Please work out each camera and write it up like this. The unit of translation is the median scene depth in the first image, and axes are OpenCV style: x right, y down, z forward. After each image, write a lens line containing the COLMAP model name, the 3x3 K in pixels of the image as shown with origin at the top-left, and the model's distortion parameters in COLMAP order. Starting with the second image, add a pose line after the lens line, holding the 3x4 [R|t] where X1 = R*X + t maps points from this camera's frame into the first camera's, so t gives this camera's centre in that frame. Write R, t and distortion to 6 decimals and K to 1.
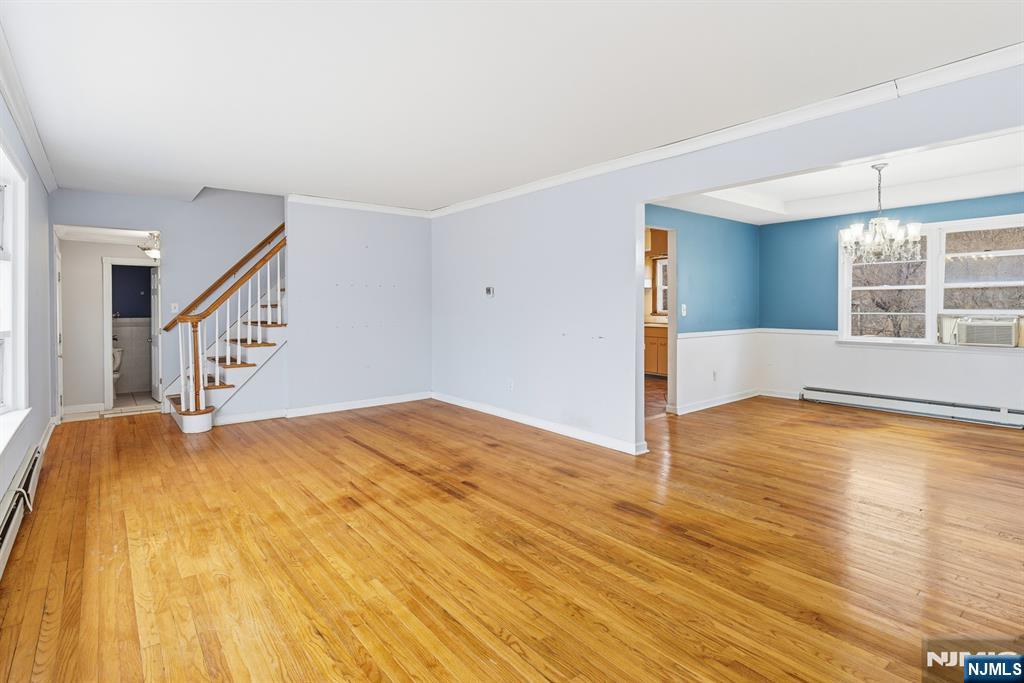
lens RADIAL K [[515.8, 0, 507.3], [0, 515.8, 309.4], [0, 0, 1]] dist [0.003059, 0.000218]
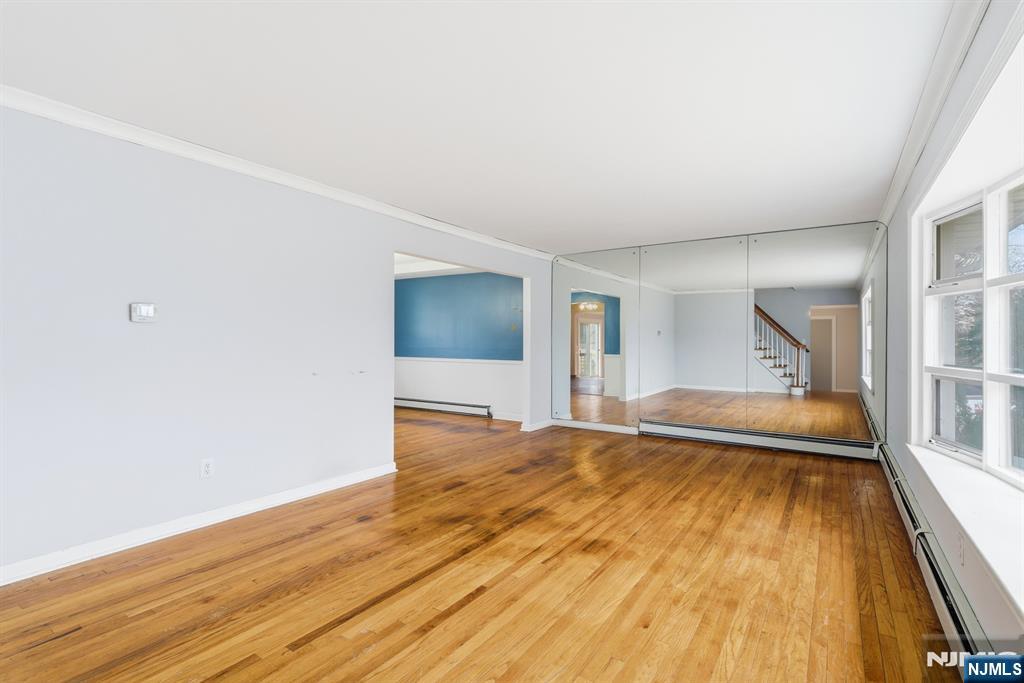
lens RADIAL K [[482.5, 0, 512.0], [0, 482.5, 341.5], [0, 0, 1]] dist [0.001452, -0.000078]
pose [[-0.304693, 0.000181, 0.952451, -1.146332], [0.005189, 0.999985, 0.001470, -0.007054], [-0.952436, 0.005390, -0.304690, 1.462672]]
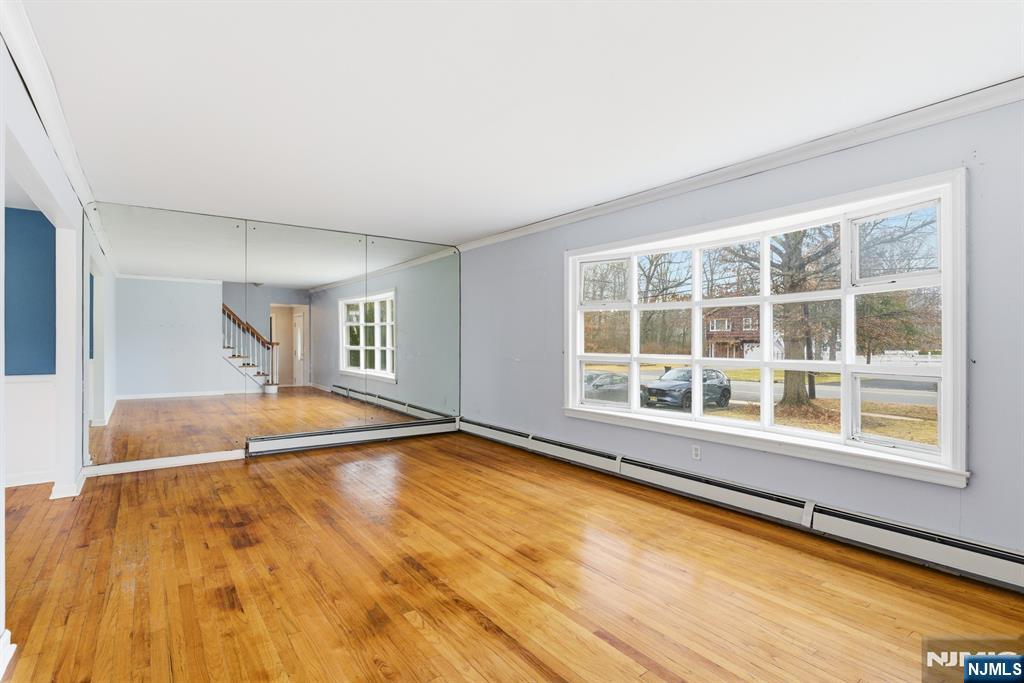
lens RADIAL K [[498.8, 0, 503.1], [0, 498.8, 339.8], [0, 0, 1]] dist [-0.000505, -0.000827]
pose [[-0.998370, 0.001245, 0.057057, -0.316878], [0.001637, 0.999975, 0.006829, -0.009693], [-0.057047, 0.006912, -0.998348, 1.939381]]
